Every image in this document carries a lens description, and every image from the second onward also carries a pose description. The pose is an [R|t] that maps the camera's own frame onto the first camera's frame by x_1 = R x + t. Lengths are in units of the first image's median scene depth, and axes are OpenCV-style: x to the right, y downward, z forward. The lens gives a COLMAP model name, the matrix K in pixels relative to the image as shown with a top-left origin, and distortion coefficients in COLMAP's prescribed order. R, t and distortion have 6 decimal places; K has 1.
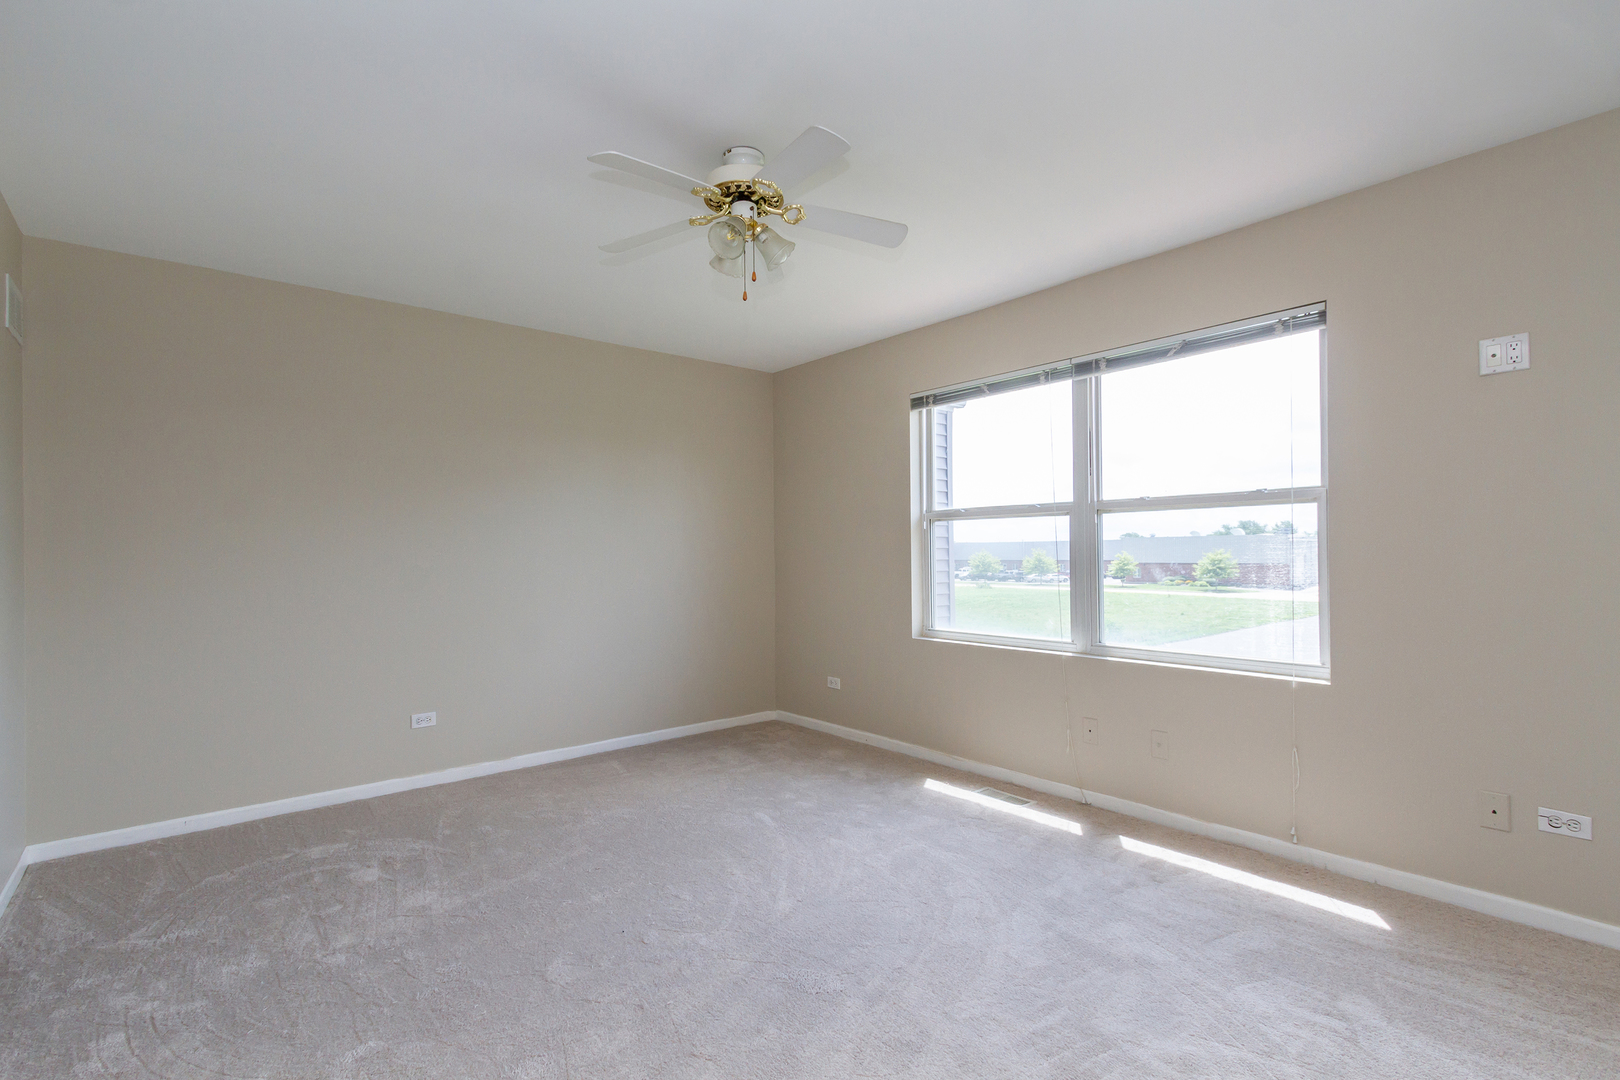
lens RADIAL K [[734.5, 0, 808.4], [0, 734.5, 546.3], [0, 0, 1]] dist [-0.000947, -0.000345]
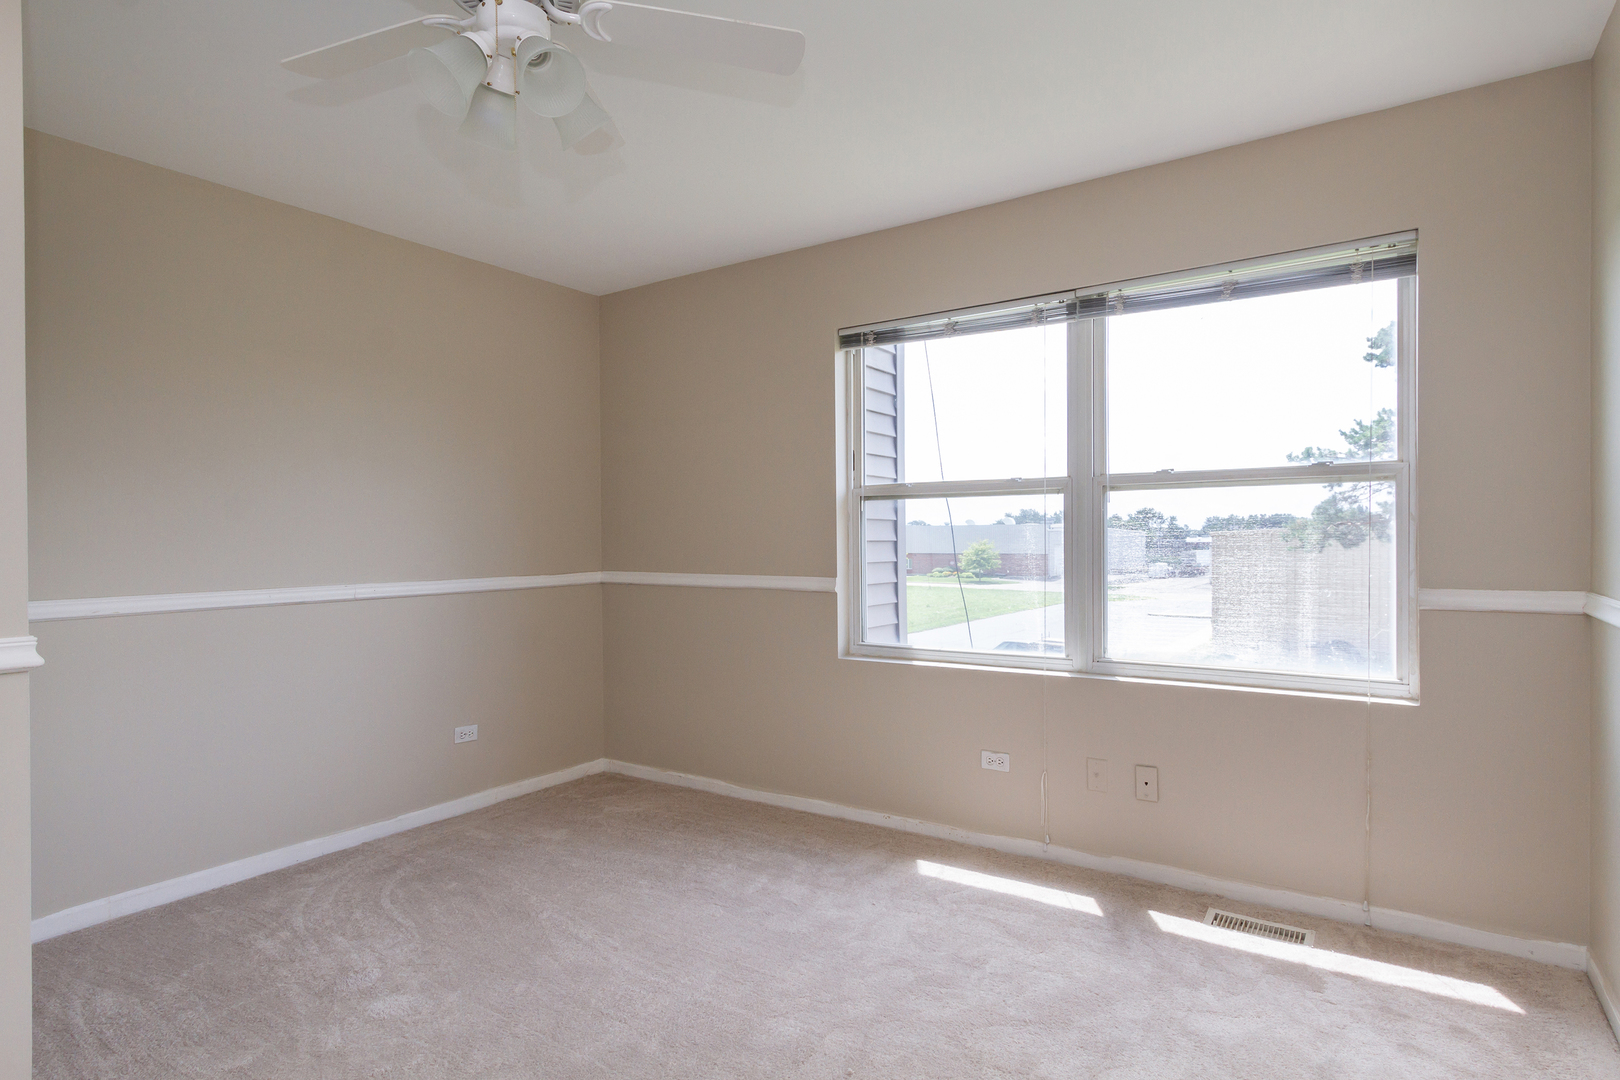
lens RADIAL K [[876.1, 0, 811.0], [0, 876.1, 507.5], [0, 0, 1]] dist [0.002266, 0.000666]
pose [[0.961455, 0.013133, 0.274650, -0.156182], [-0.004737, 0.999502, -0.031211, 0.002668], [-0.274923, 0.028707, 0.961038, 0.185305]]
